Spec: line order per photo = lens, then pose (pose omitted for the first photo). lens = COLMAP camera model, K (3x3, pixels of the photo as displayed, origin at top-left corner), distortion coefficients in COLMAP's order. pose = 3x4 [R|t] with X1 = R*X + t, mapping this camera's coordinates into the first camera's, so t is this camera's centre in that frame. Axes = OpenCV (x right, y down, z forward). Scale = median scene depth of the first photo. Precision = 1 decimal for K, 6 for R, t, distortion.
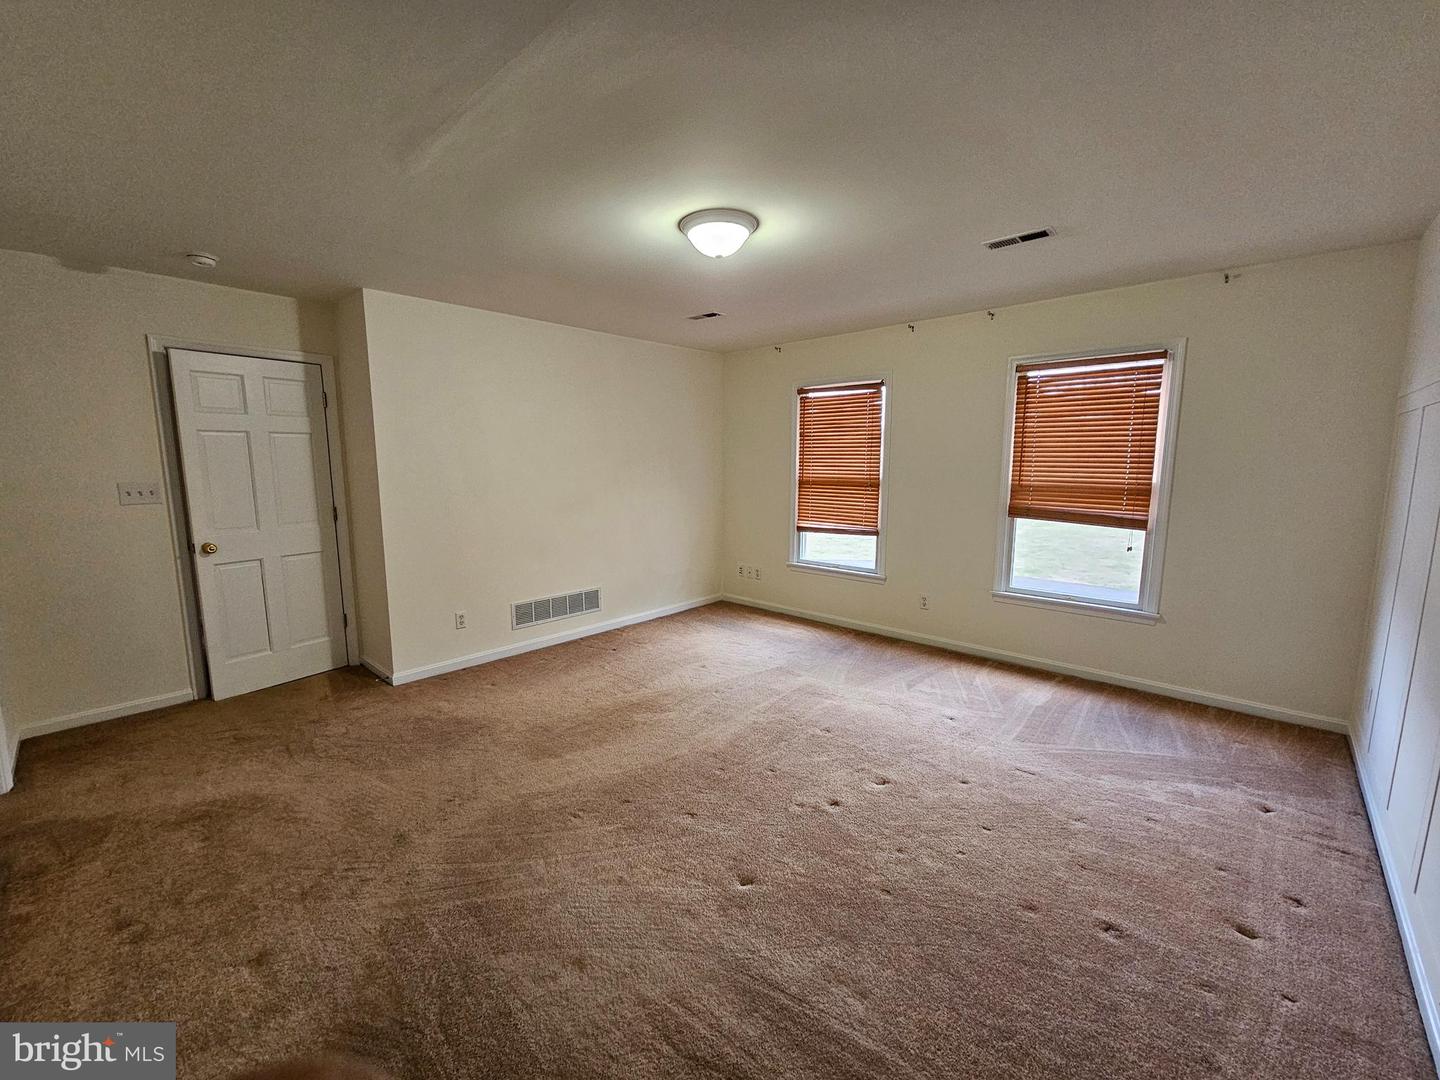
lens RADIAL K [[583.0, 0, 715.0], [0, 583.0, 534.5], [0, 0, 1]] dist [-0.010629, -0.000391]
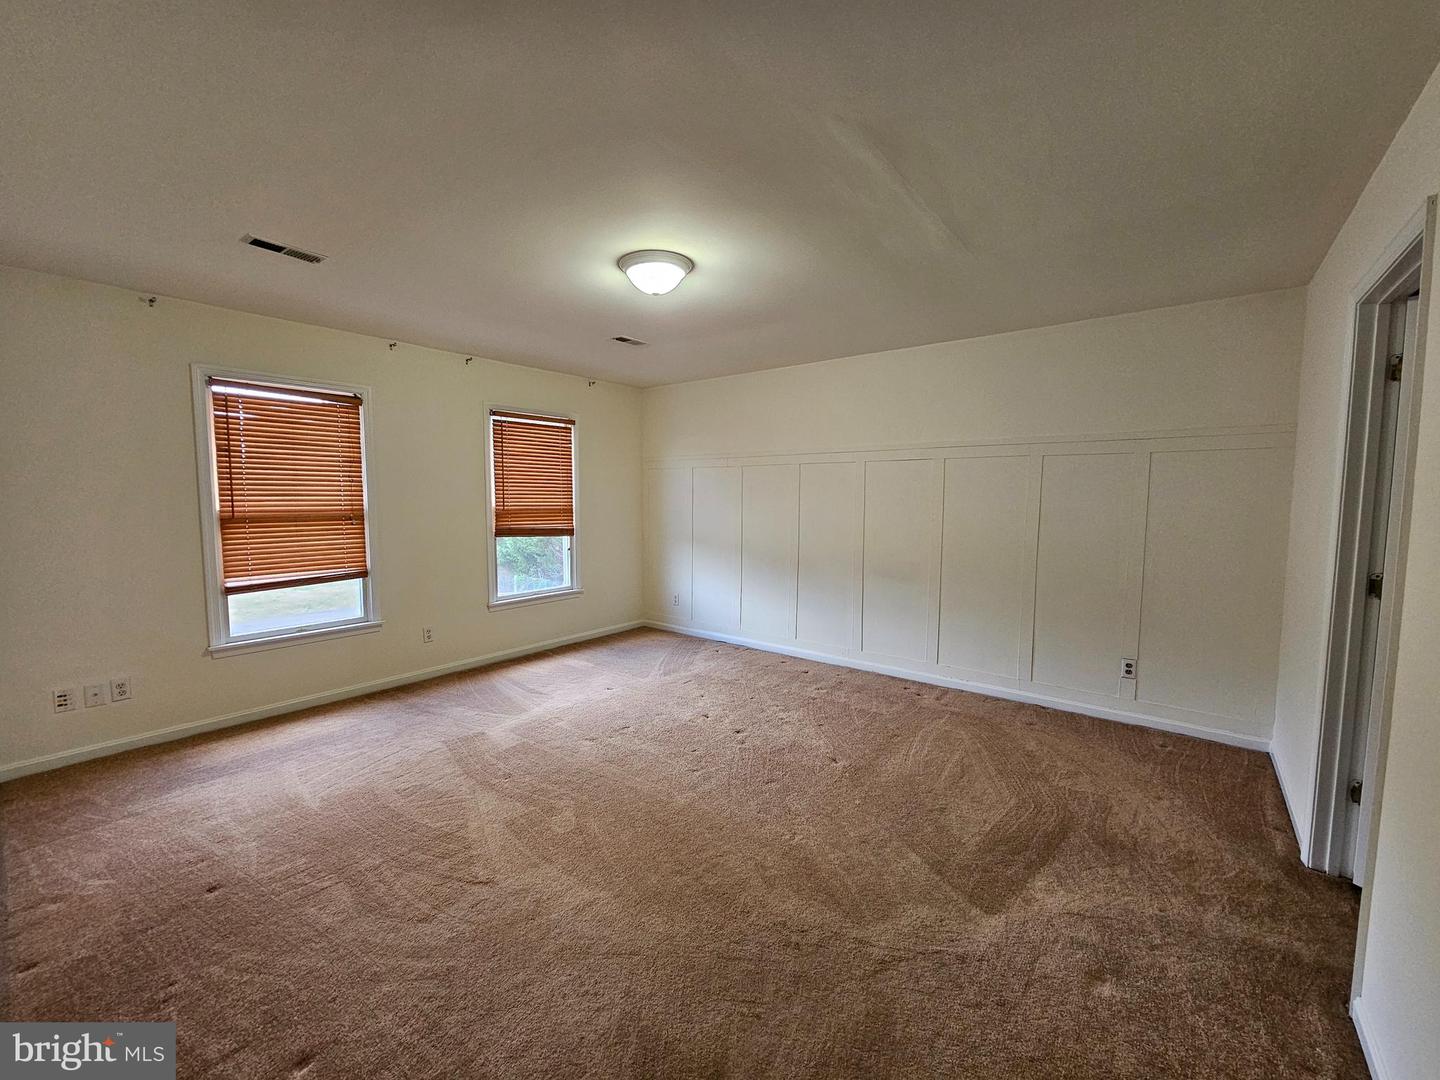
lens RADIAL K [[583.0, 0, 696.2], [0, 583.0, 544.8], [0, 0, 1]] dist [-0.010629, -0.000391]
pose [[-0.063496, -0.086498, 0.994226, -0.623119], [0.119838, 0.988367, 0.093642, -0.069440], [-0.990761, 0.125092, -0.052392, 0.600159]]
